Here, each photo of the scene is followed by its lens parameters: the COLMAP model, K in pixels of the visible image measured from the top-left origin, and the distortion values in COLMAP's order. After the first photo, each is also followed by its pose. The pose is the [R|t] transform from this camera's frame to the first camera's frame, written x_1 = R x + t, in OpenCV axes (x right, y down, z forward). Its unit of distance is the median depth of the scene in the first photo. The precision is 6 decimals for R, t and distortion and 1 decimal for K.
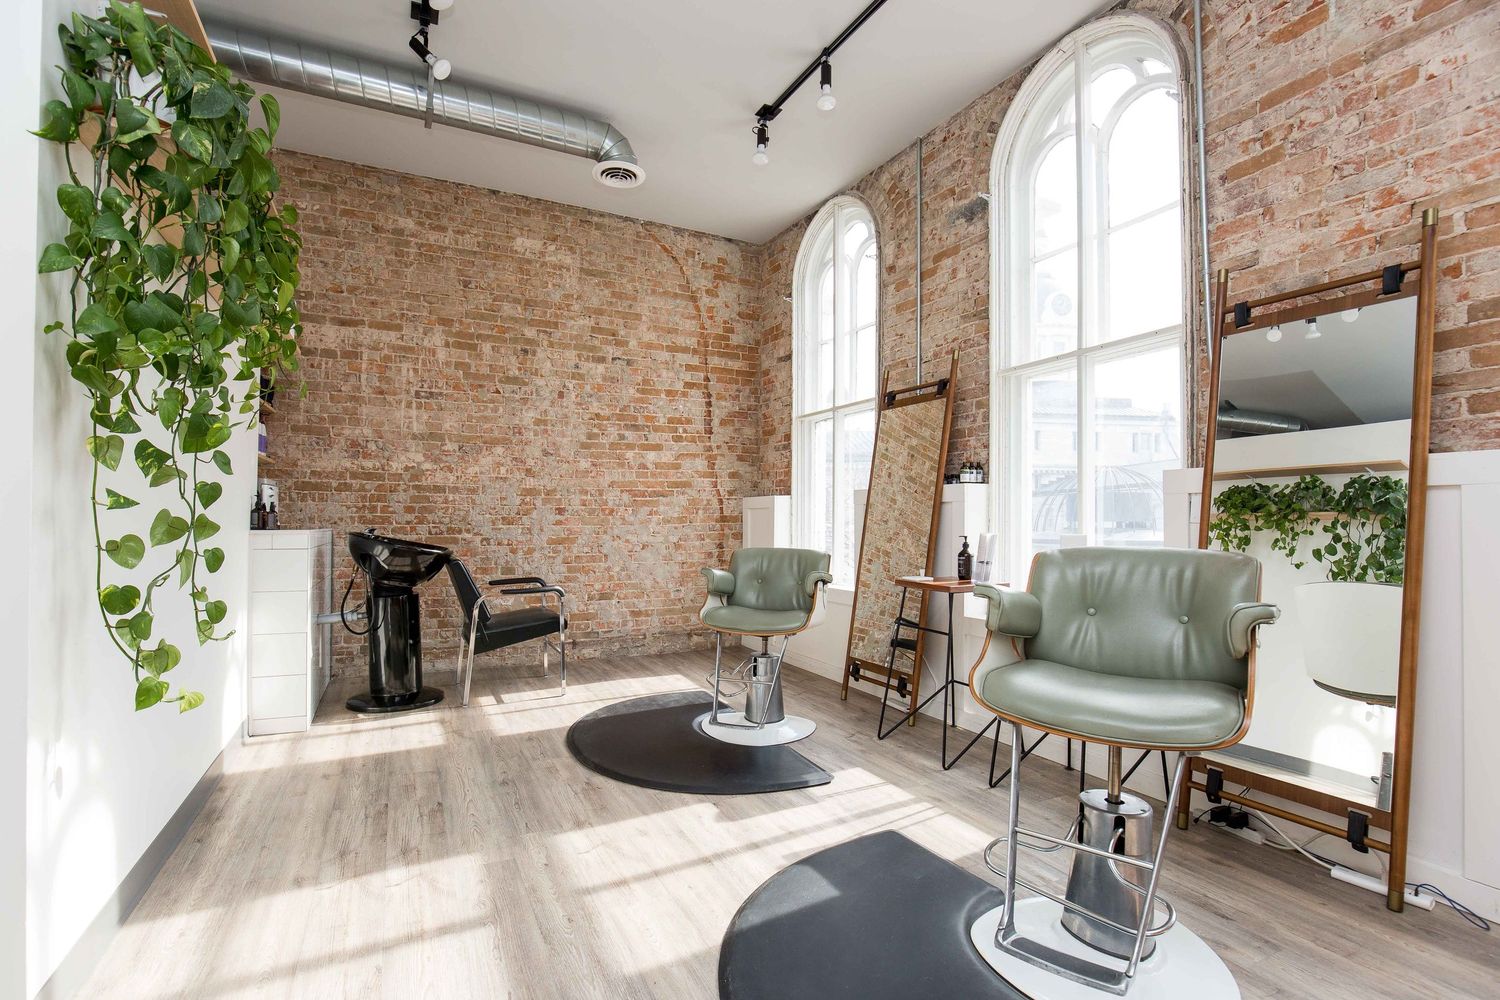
lens RADIAL K [[701.3, 0, 762.0], [0, 701.3, 505.0], [0, 0, 1]] dist [-0.017351, 0.003432]
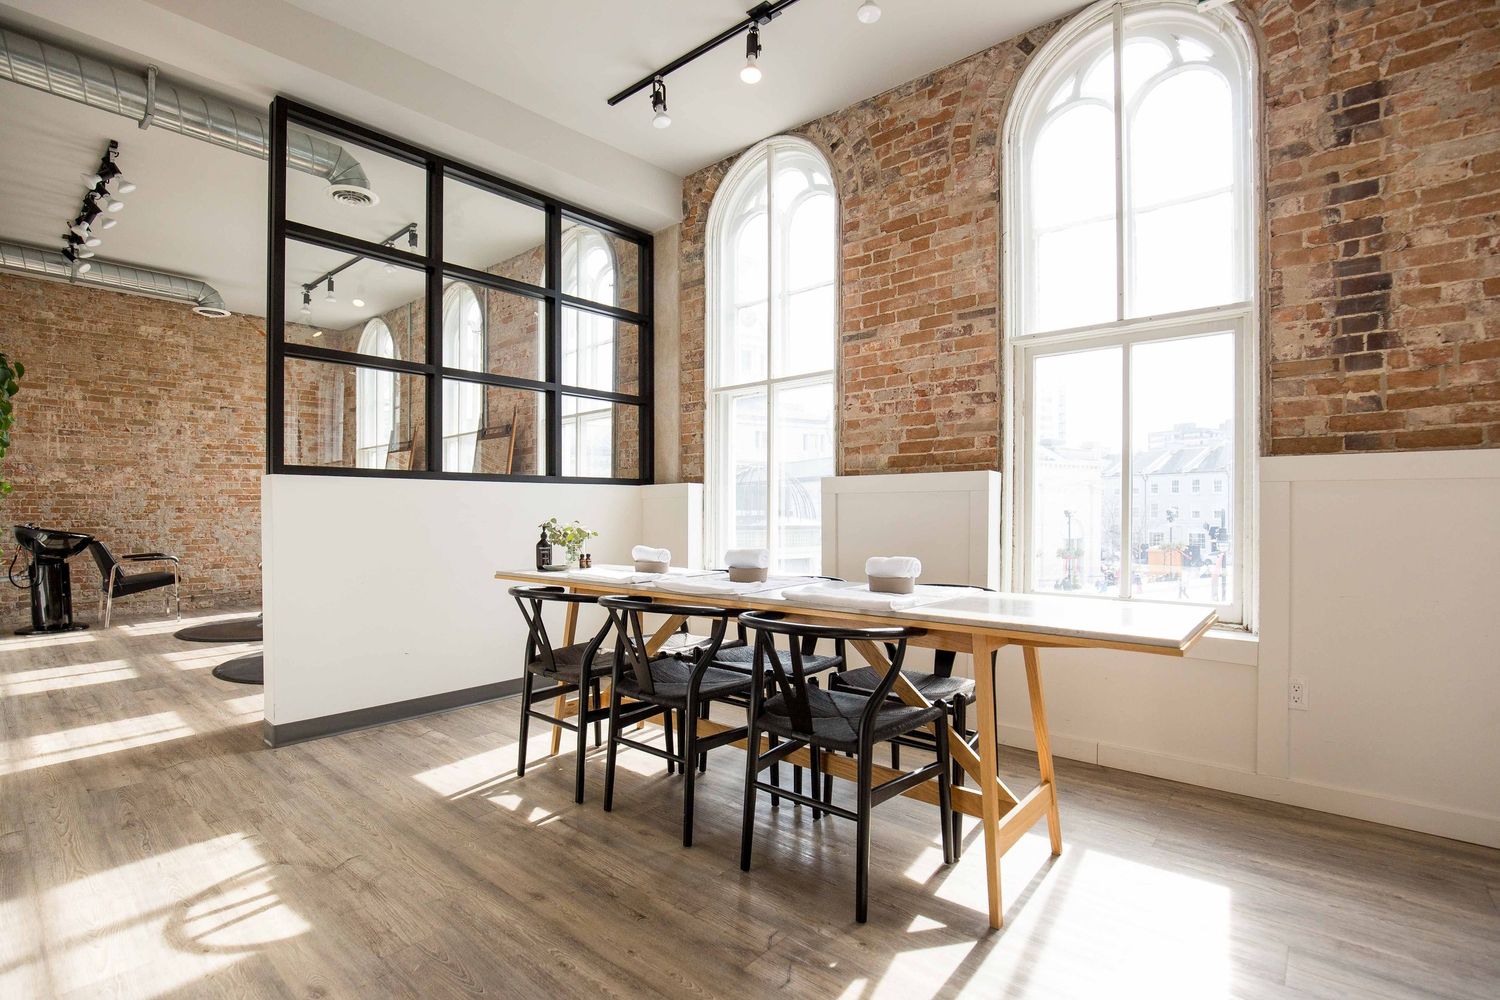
lens RADIAL K [[701.3, 0, 737.4], [0, 701.3, 507.2], [0, 0, 1]] dist [-0.017351, 0.003432]
pose [[0.935206, -0.010277, 0.353956, 0.314012], [0.004829, 0.999856, 0.016271, -0.016089], [-0.354072, -0.013508, 0.935120, -0.844025]]
